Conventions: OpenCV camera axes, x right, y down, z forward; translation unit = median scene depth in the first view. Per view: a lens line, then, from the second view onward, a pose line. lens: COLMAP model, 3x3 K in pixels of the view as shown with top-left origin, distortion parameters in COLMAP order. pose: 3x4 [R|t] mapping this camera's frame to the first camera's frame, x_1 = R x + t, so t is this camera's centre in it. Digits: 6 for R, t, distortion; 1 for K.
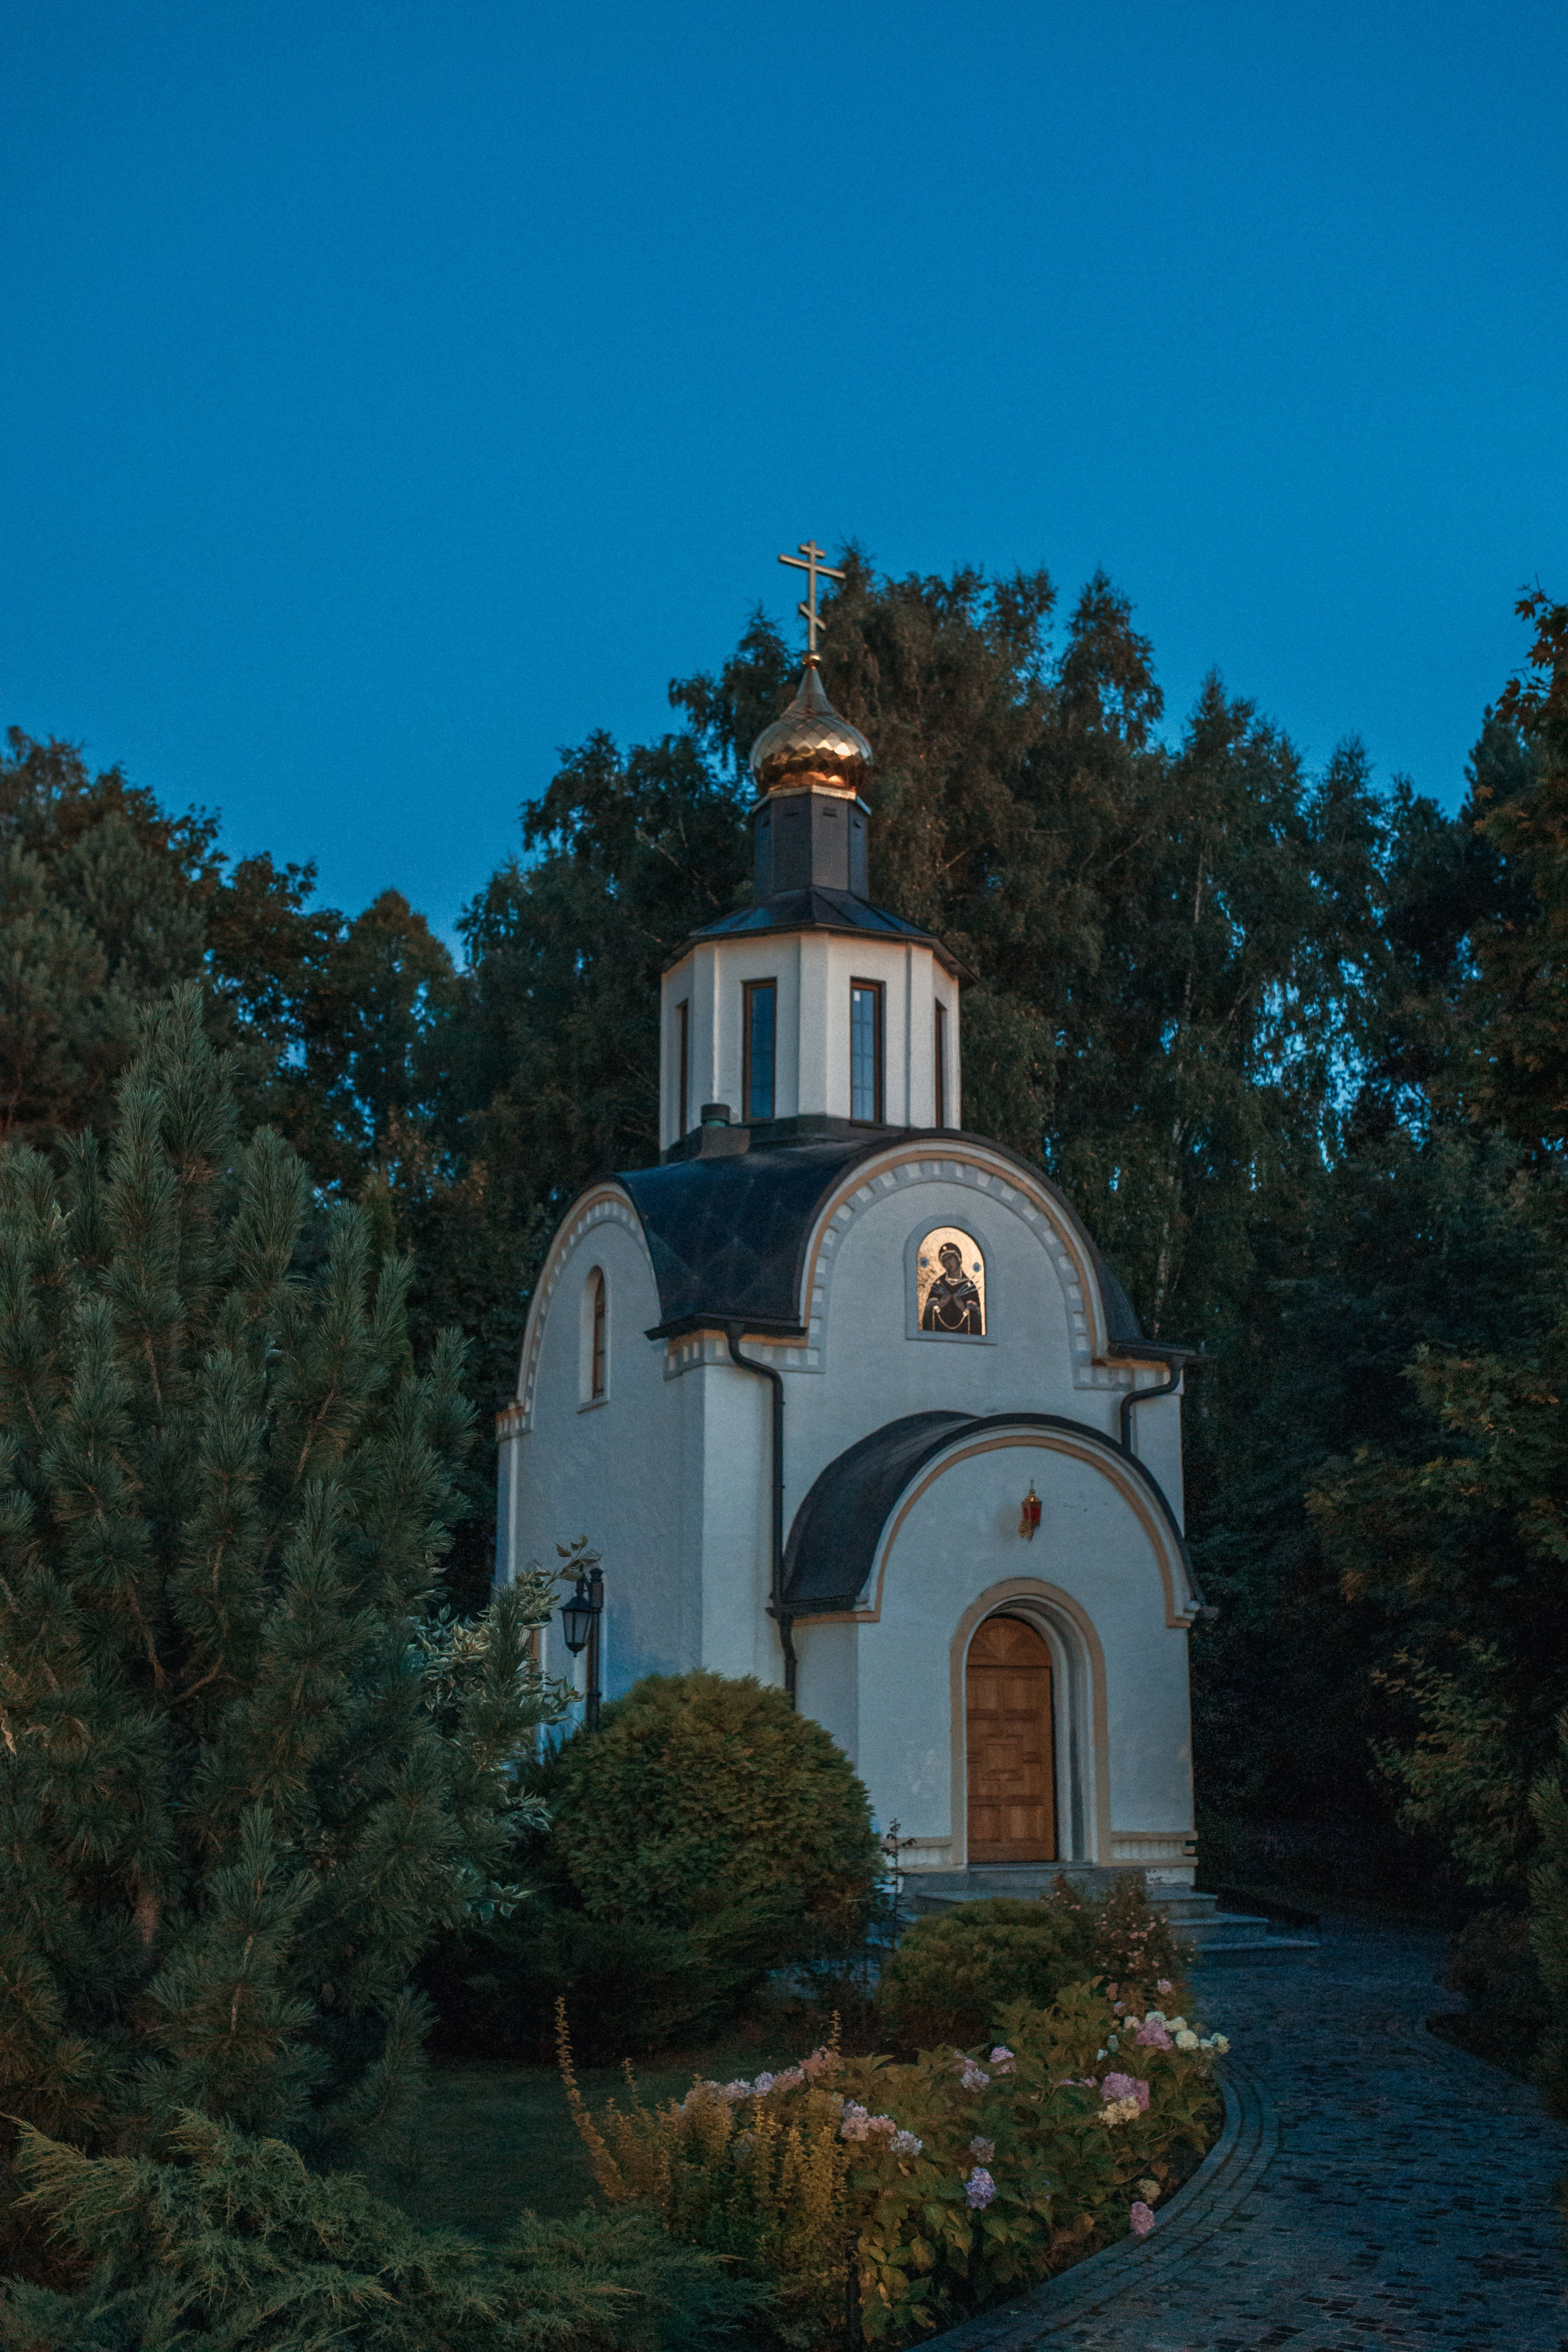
lens RADIAL K [[2211.3, 0, 786.8], [0, 2211.3, 1154.6], [0, 0, 1]] dist [0.001517, 0.000000]
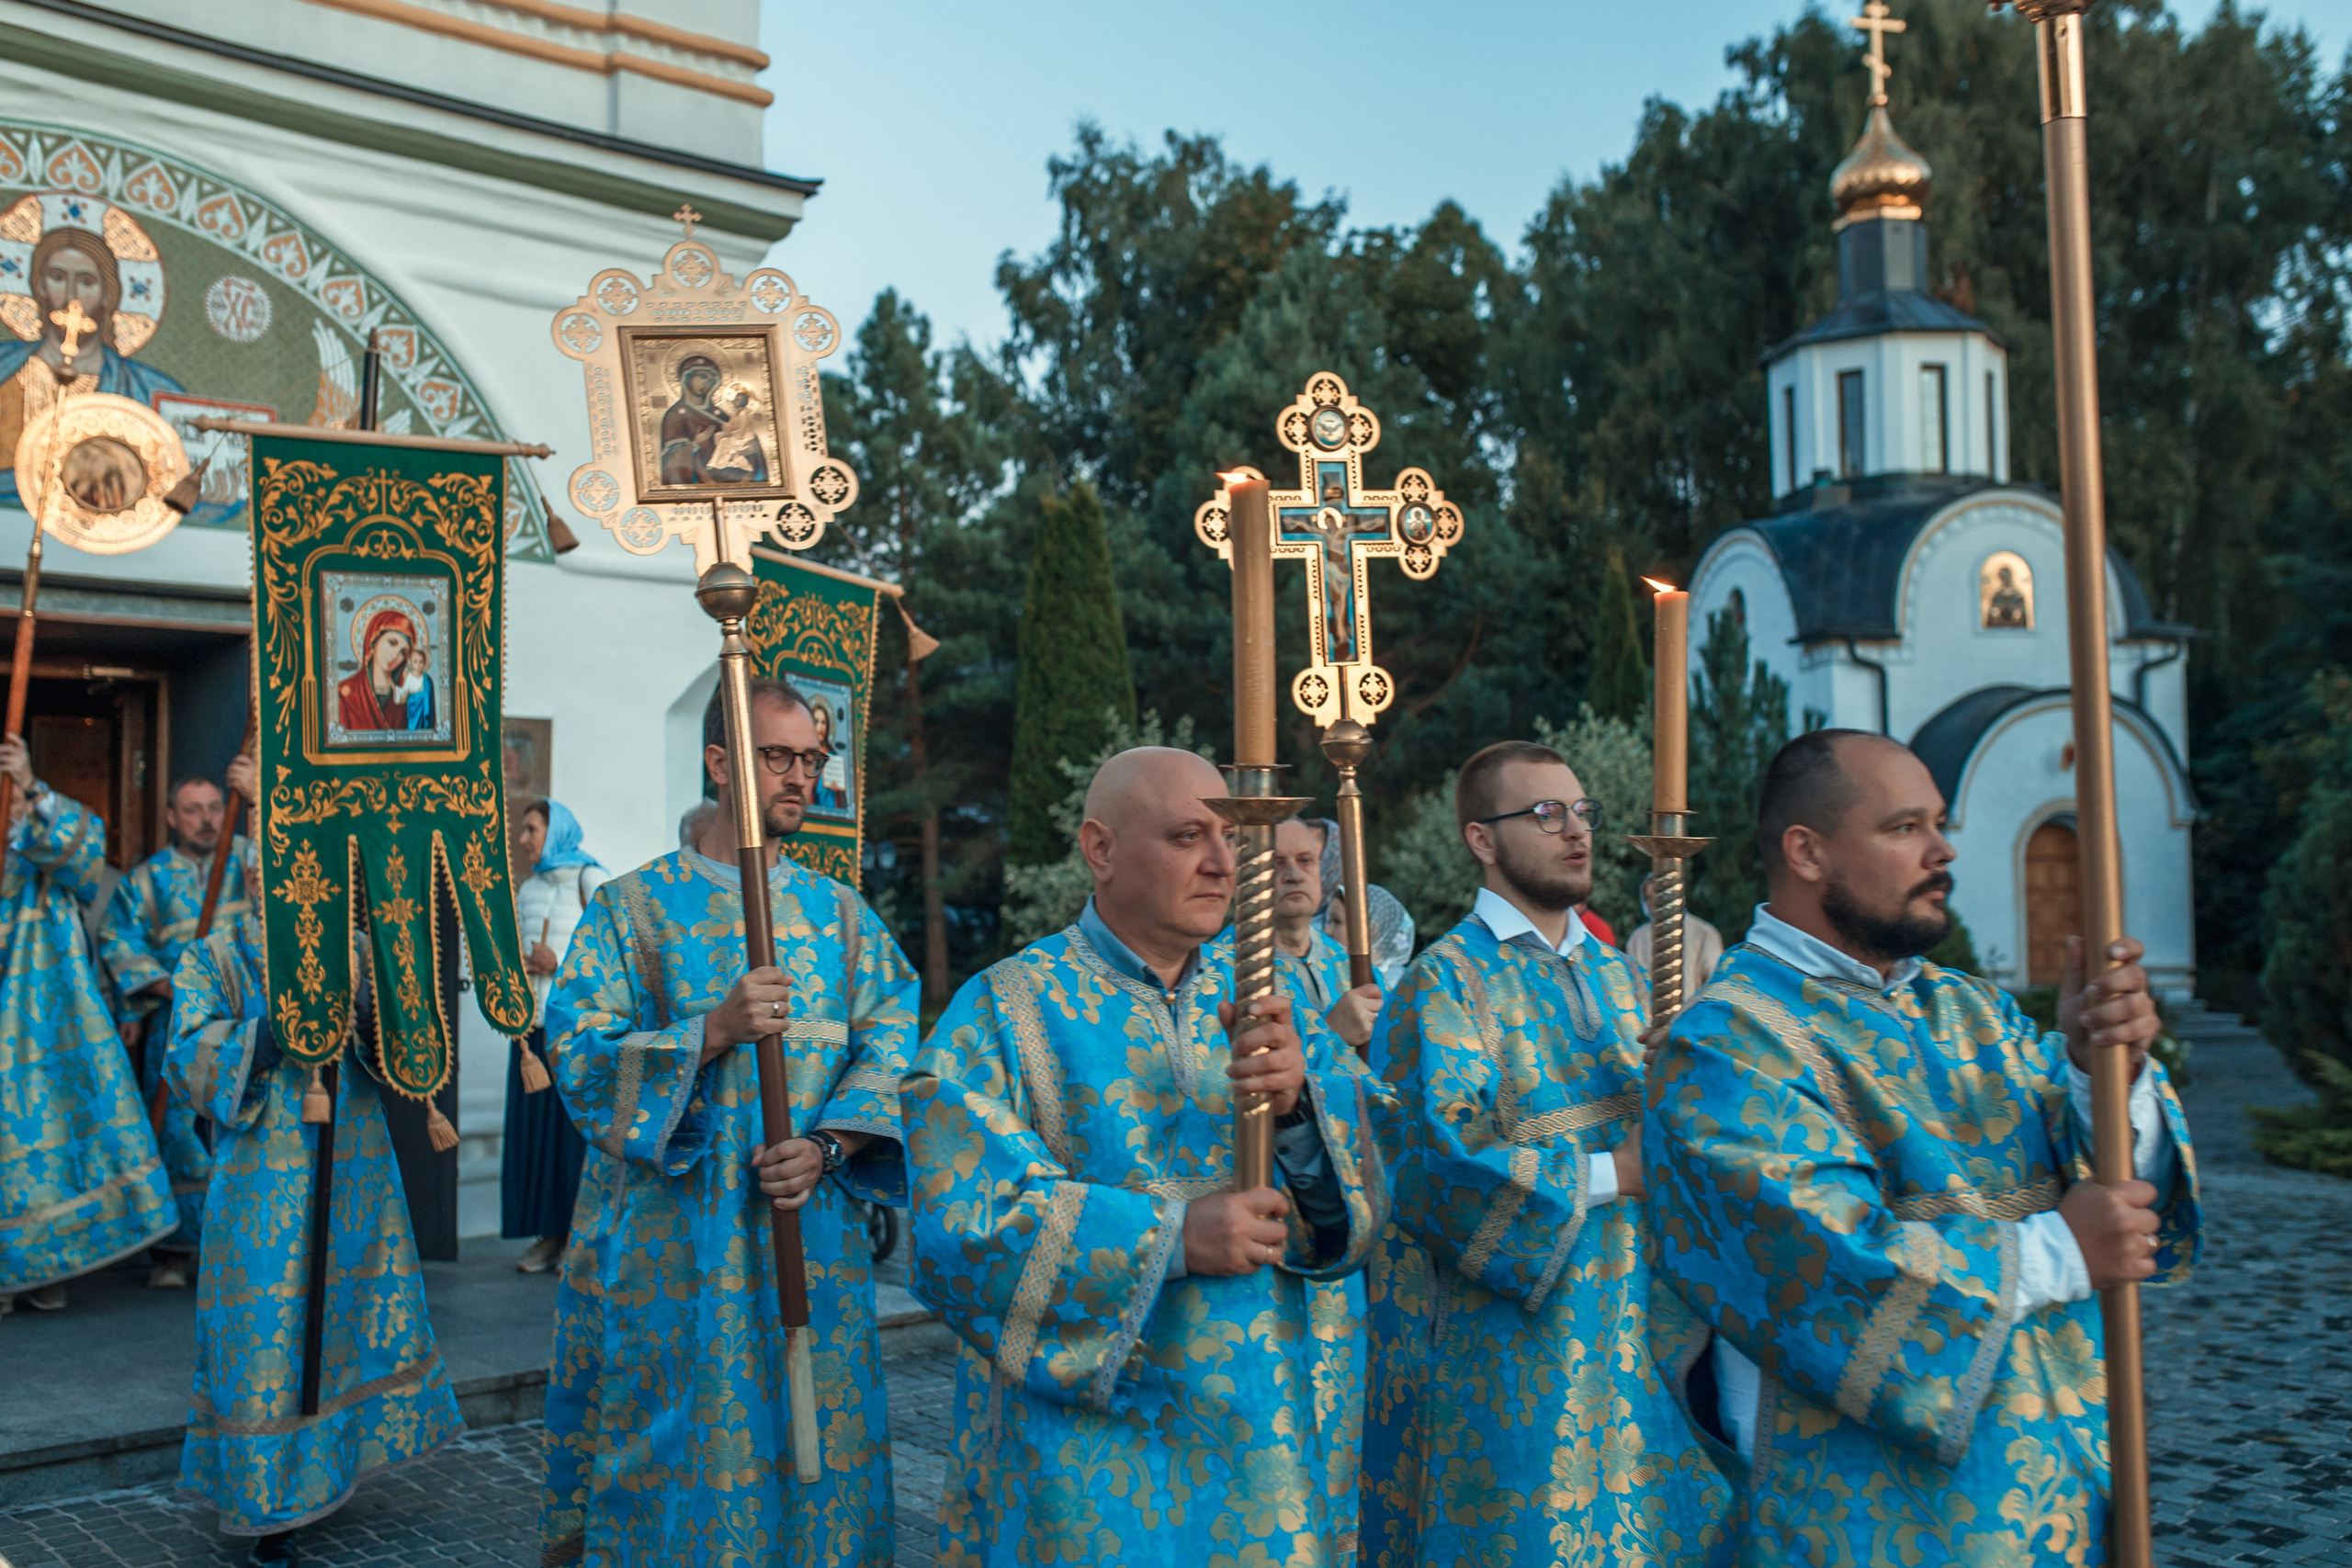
lens RADIAL K [[2211.0, 0, 1168.1], [0, 2211.0, 786.0], [0, 0, 1]] dist [0.001517, 0.000000]
pose [[0.962729, -0.033257, -0.268414, -0.059616], [0.084105, 0.980021, 0.180234, -0.109786], [0.257057, -0.196091, 0.946293, -0.452463]]
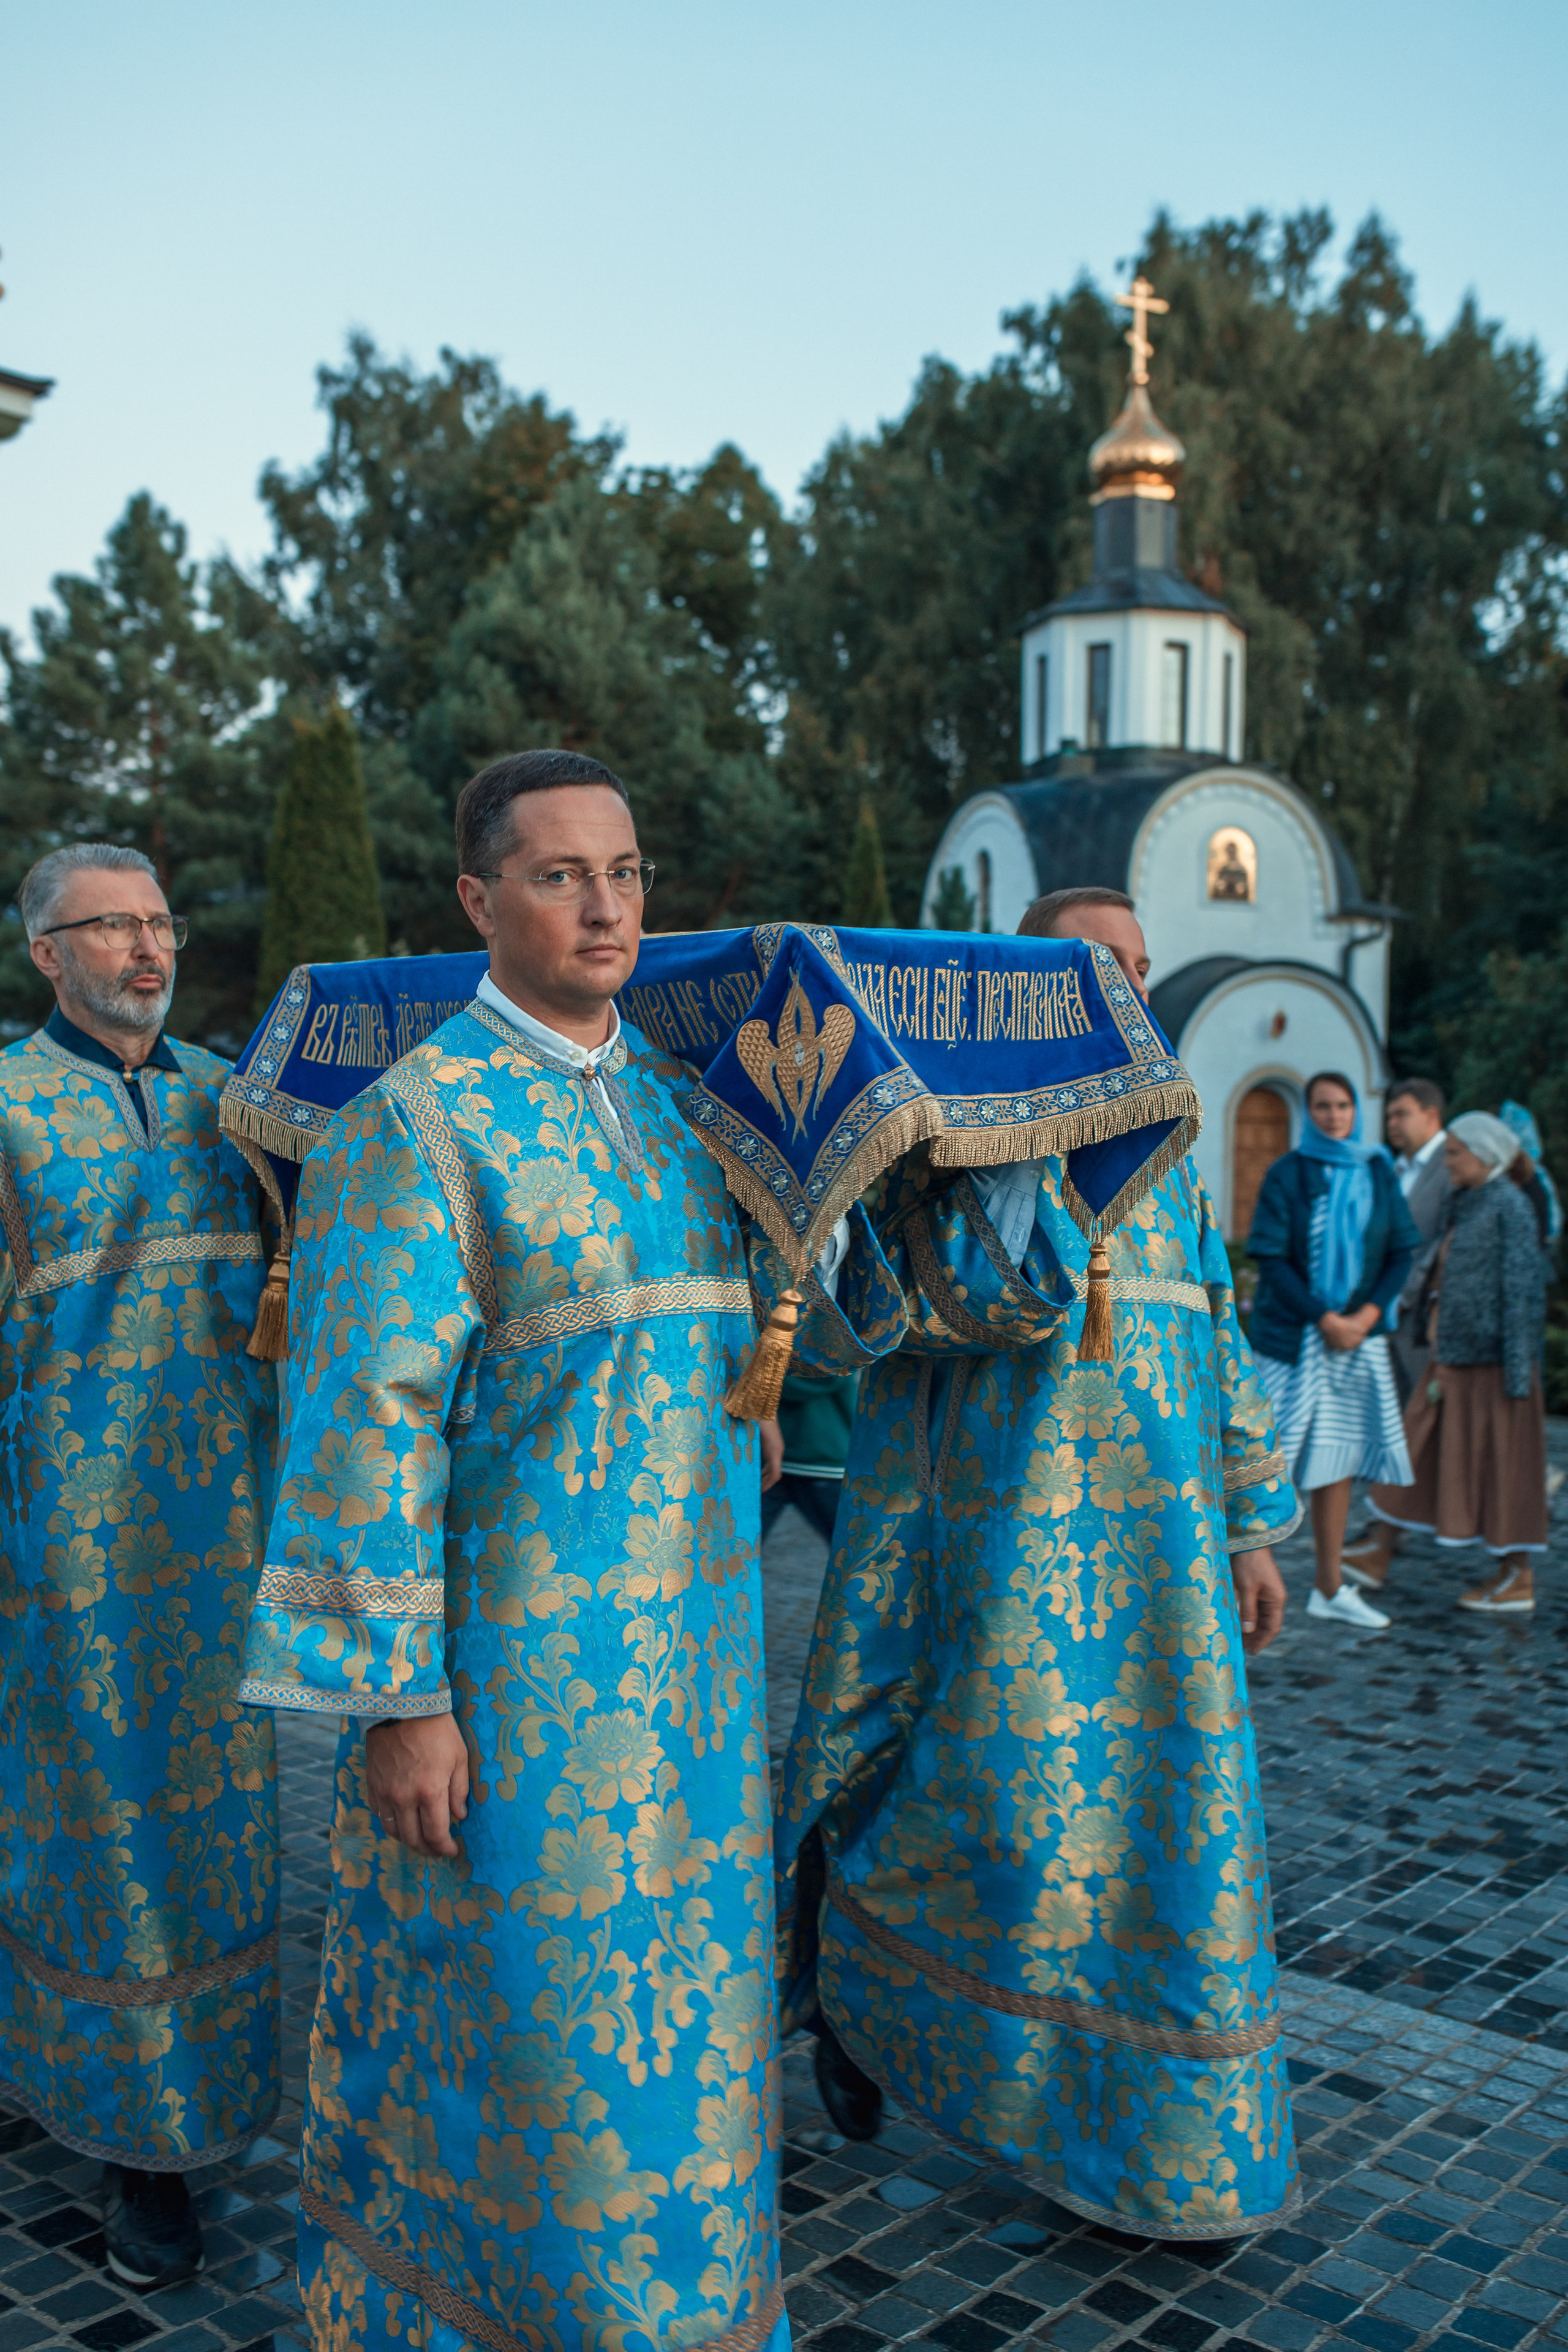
lens RADIAL K [[2211.3, 0, 779.3], [0, 2211.3, 1178.2], [0, 0, 1]] dist [0.001517, 0.000000]
pose [[0.993217, 0.011270, -0.115726, -0.048133], [0.018478, 0.967344, 0.252792, -0.110144], [0.114796, -0.253216, 0.960575, -0.468164]]
